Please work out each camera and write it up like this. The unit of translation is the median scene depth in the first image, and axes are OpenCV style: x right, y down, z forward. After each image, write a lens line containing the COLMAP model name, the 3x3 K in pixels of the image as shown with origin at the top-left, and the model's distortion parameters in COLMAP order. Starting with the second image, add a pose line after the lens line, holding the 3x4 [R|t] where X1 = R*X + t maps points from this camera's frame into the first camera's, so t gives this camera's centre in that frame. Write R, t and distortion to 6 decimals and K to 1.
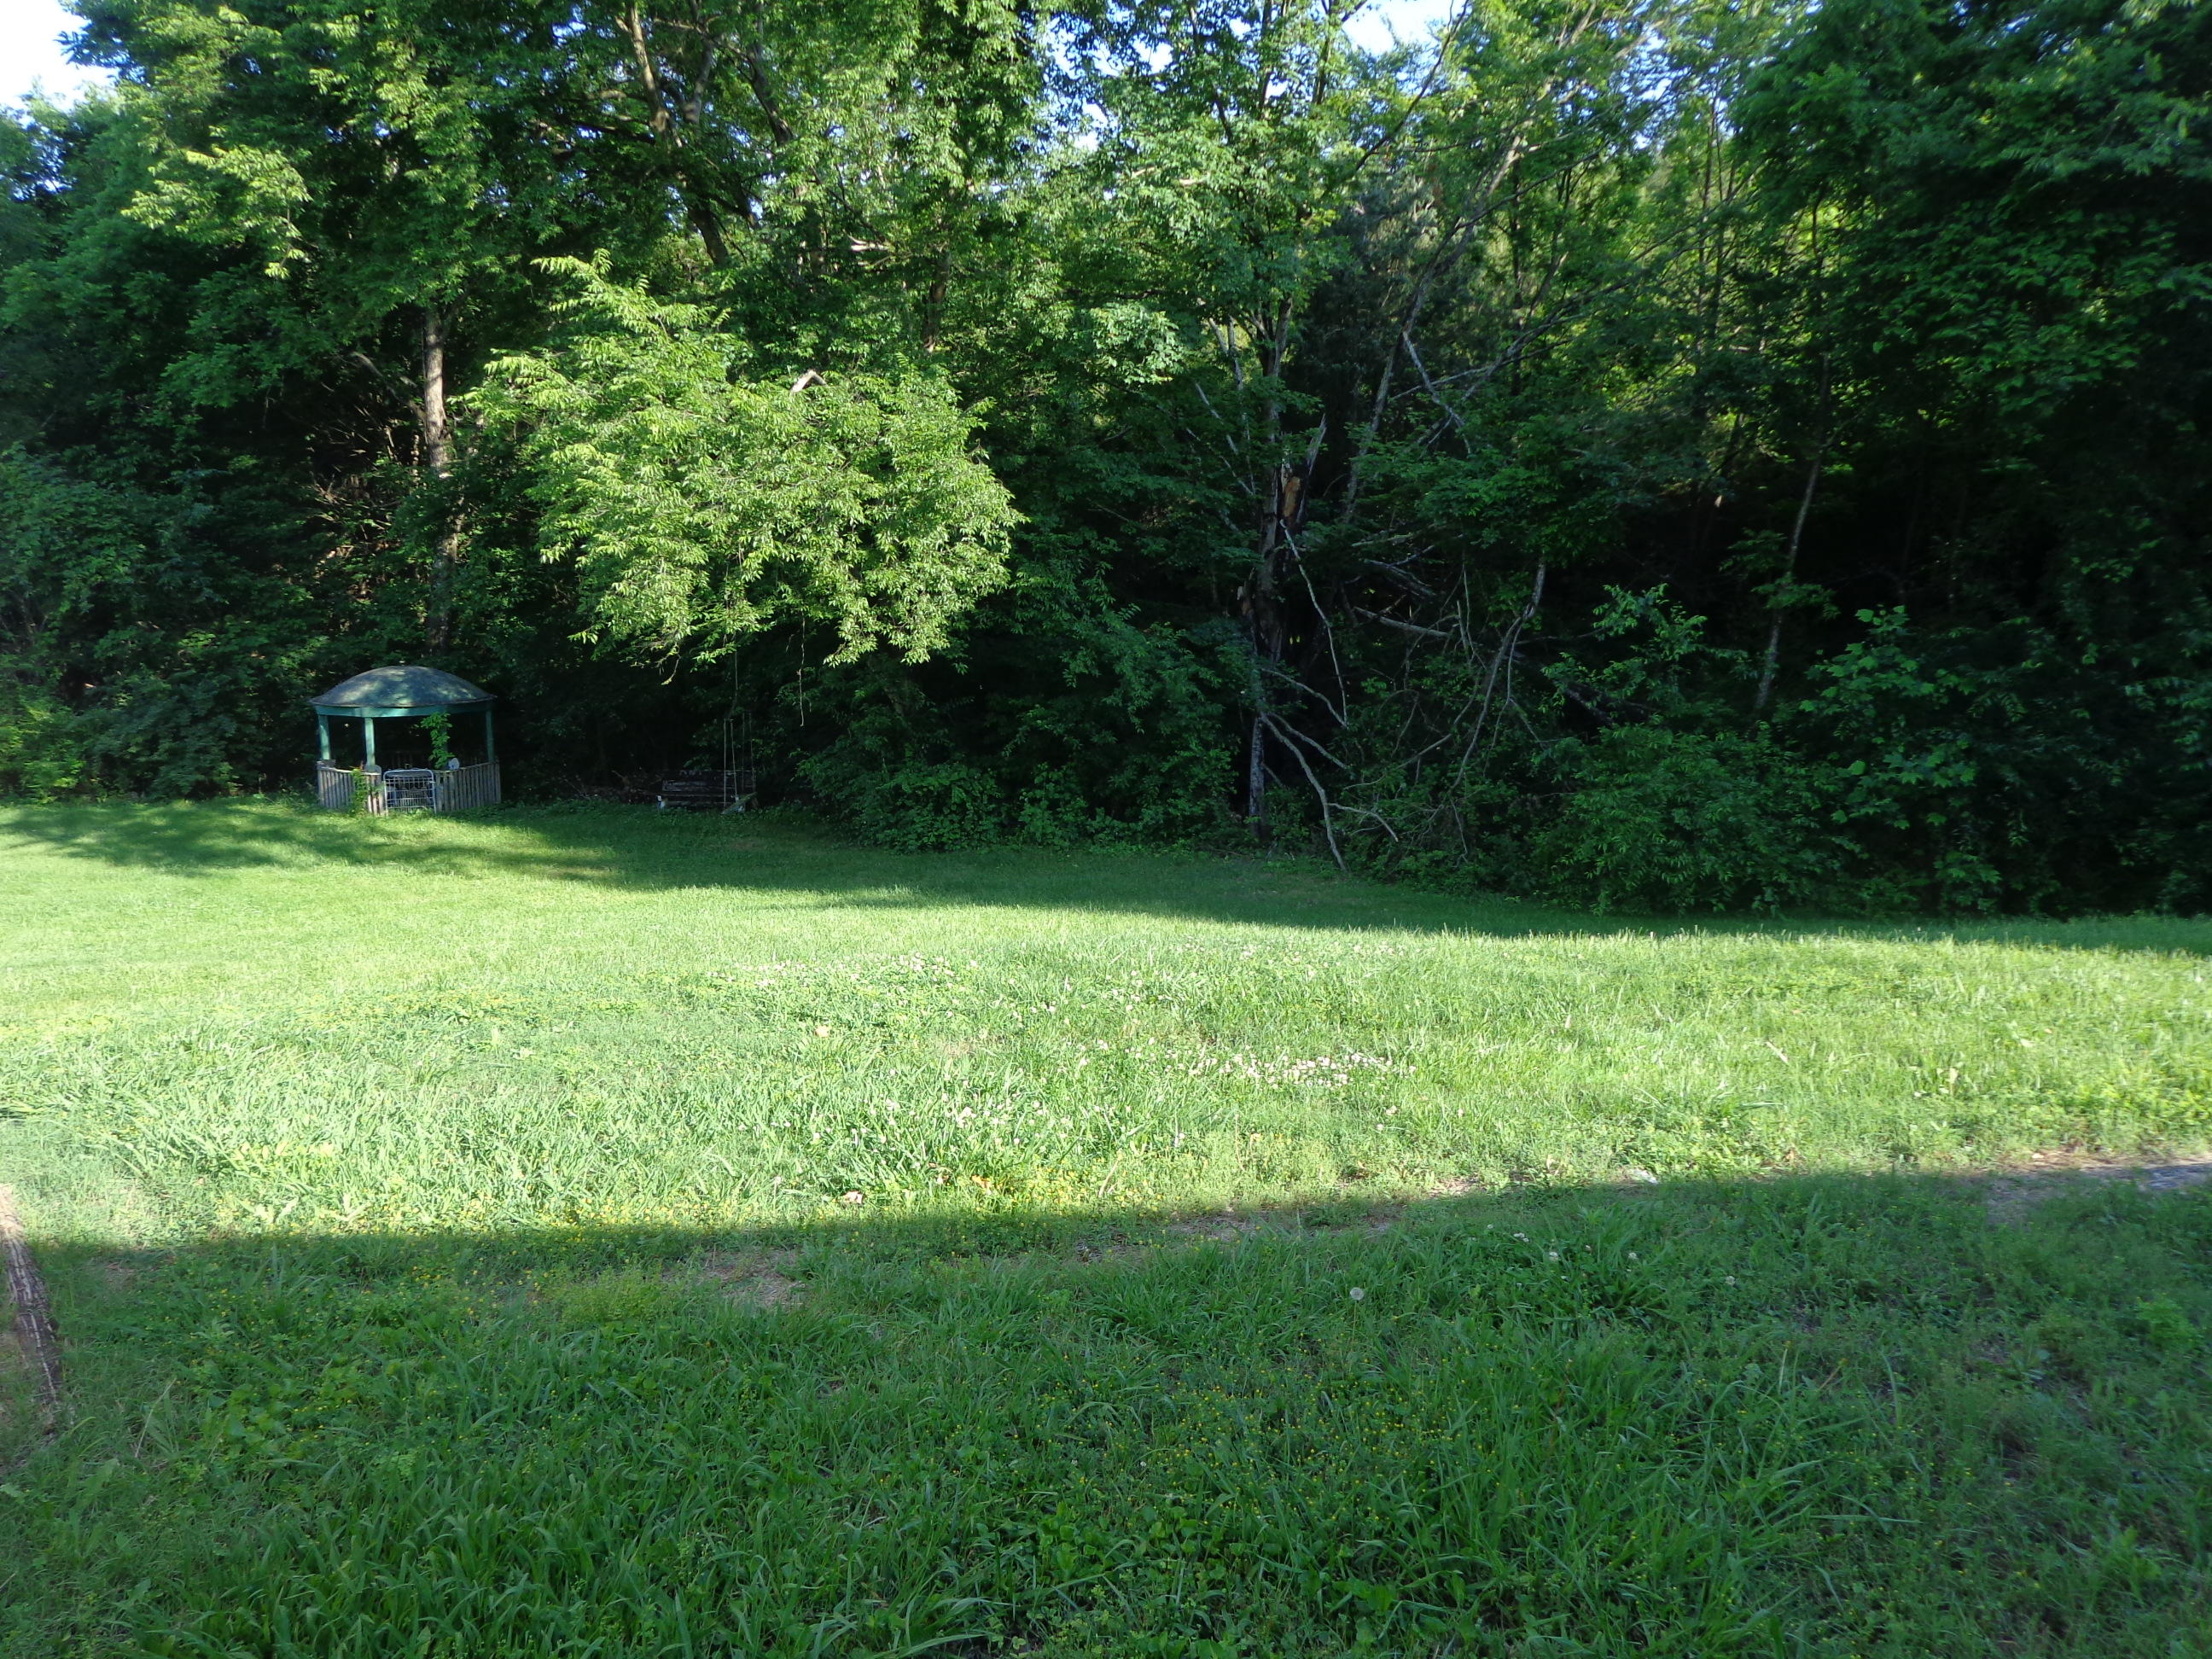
lens RADIAL K [[1557.3, 0, 1105.9], [0, 1557.3, 821.4], [0, 0, 1]] dist [-0.002867, 0.022667]
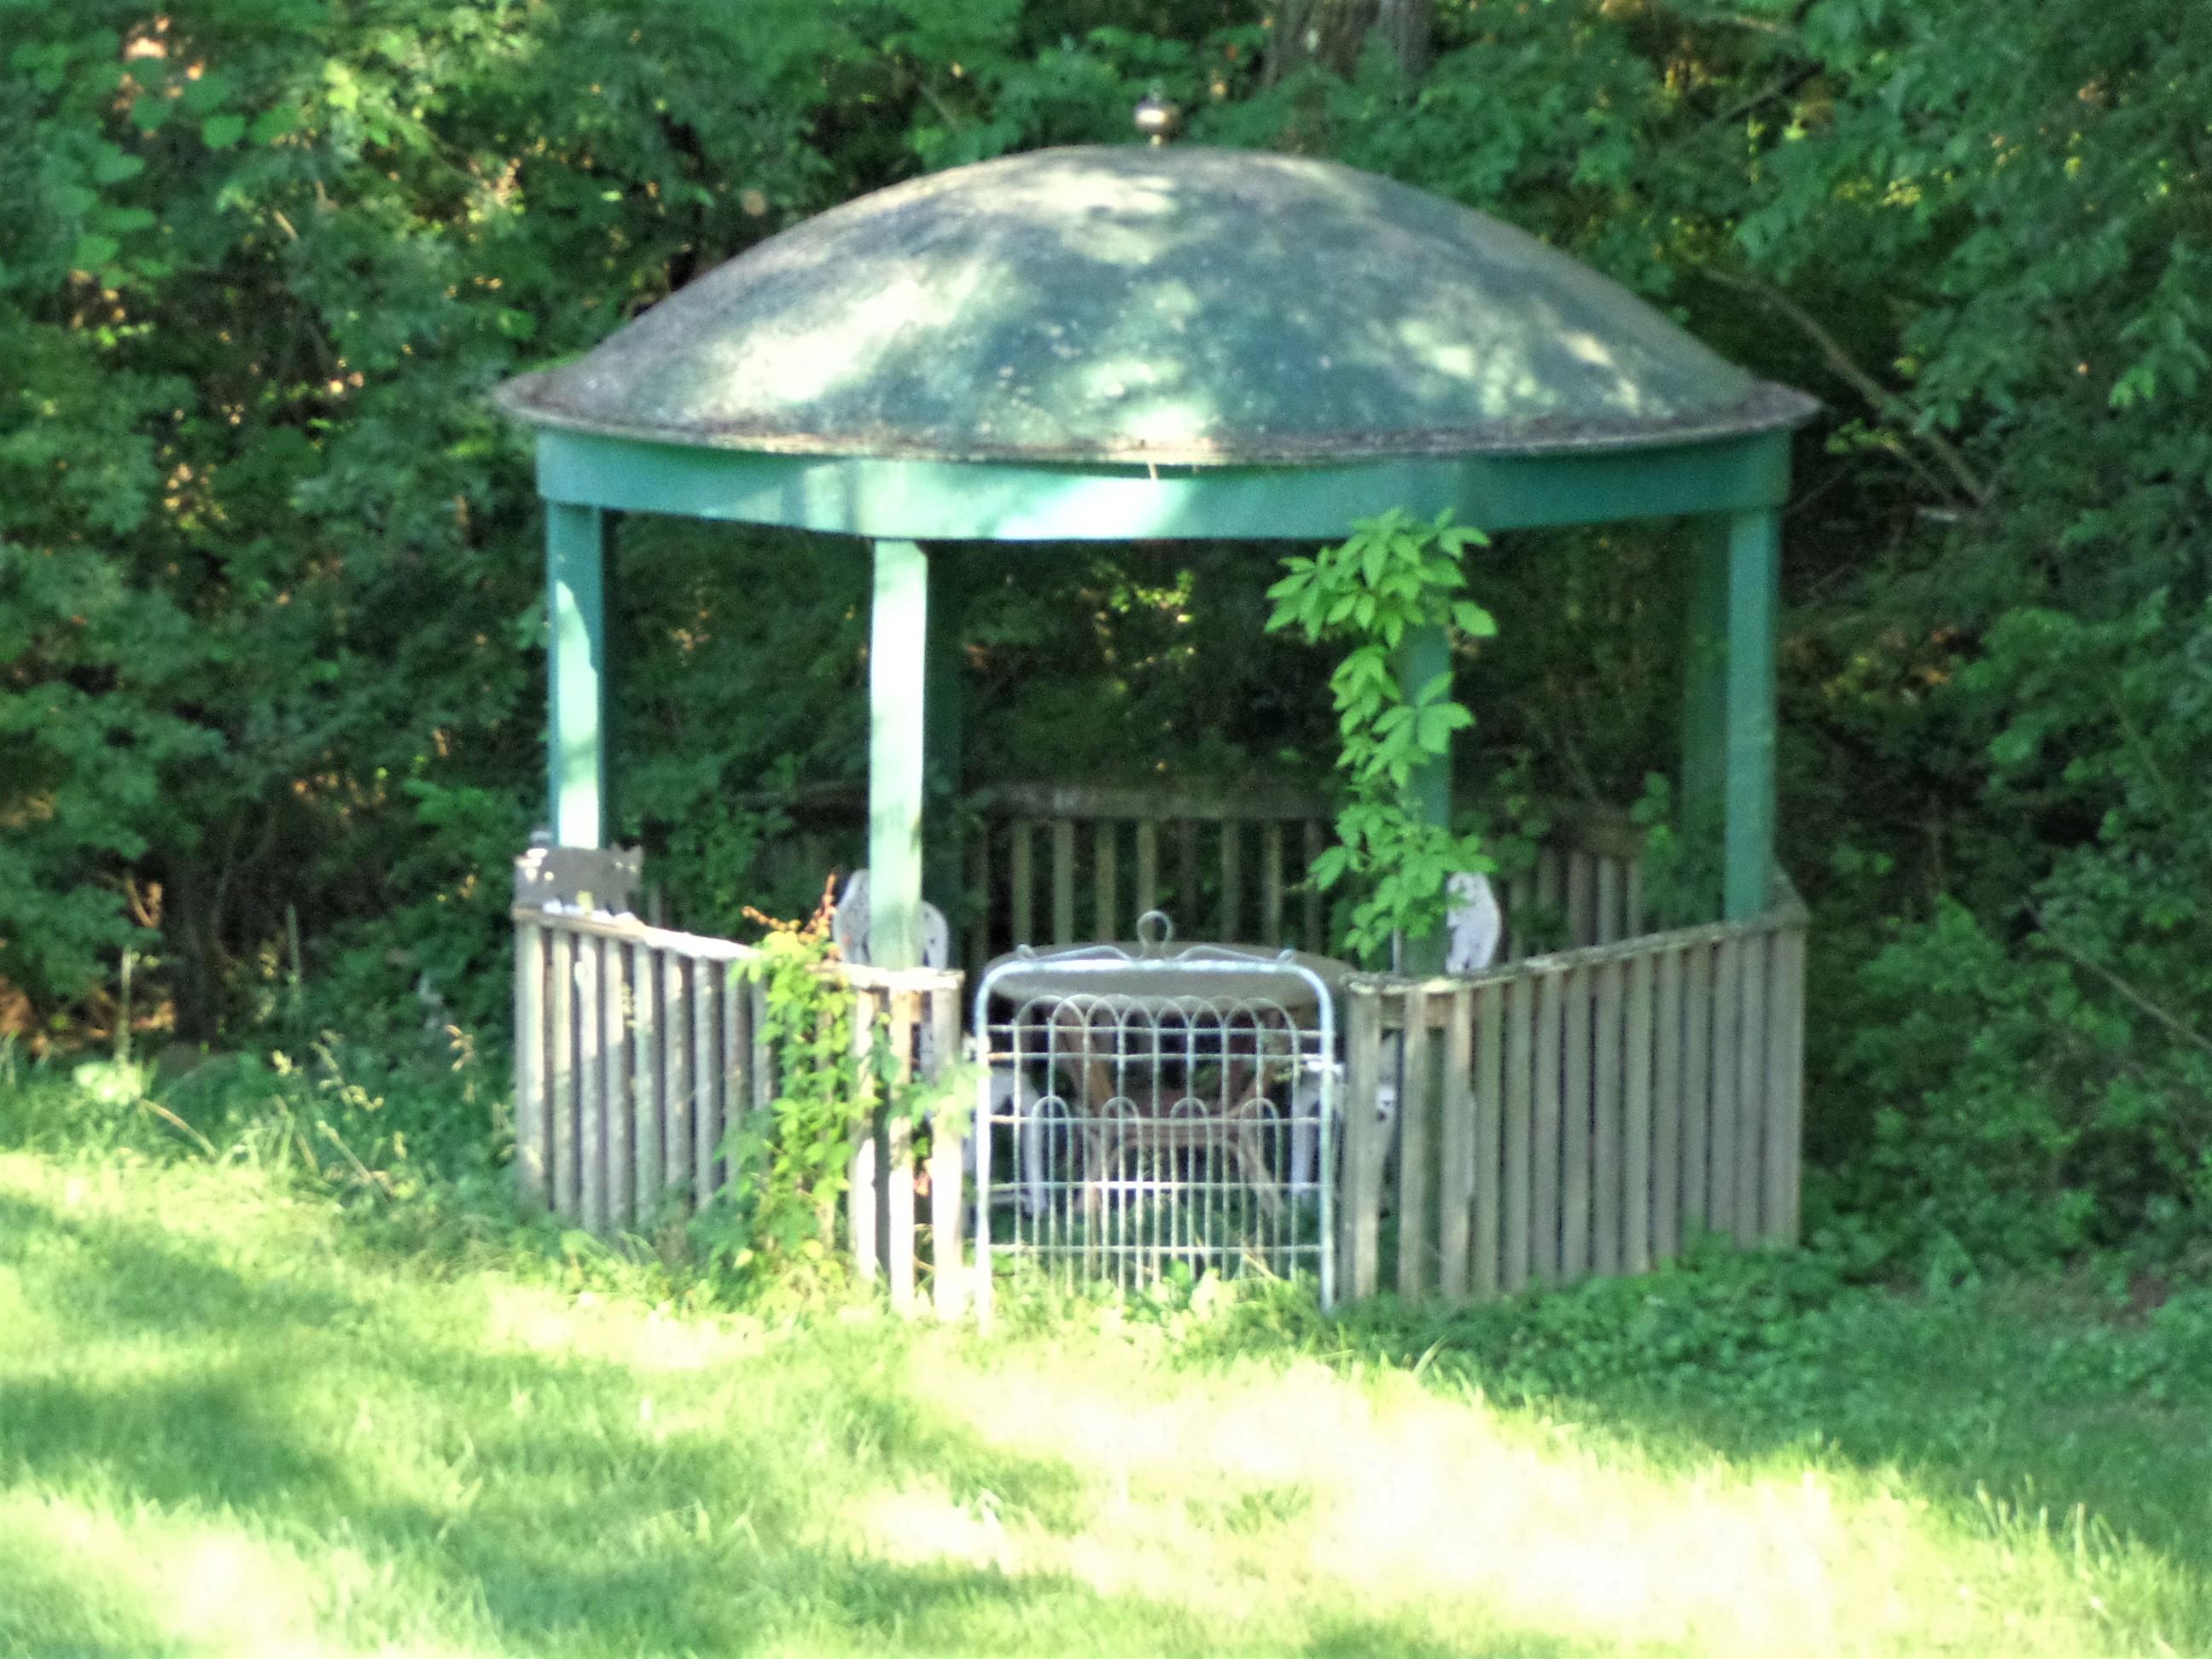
lens RADIAL K [[9583.0, 0, 1106.0], [0, 9583.0, 829.5], [0, 0, 1]] dist [-0.823879, -0.570786]
pose [[0.921153, 0.045526, -0.386528, -0.149759], [-0.059792, 0.997899, -0.024959, -0.023815], [0.384580, 0.046102, 0.921940, 0.277796]]
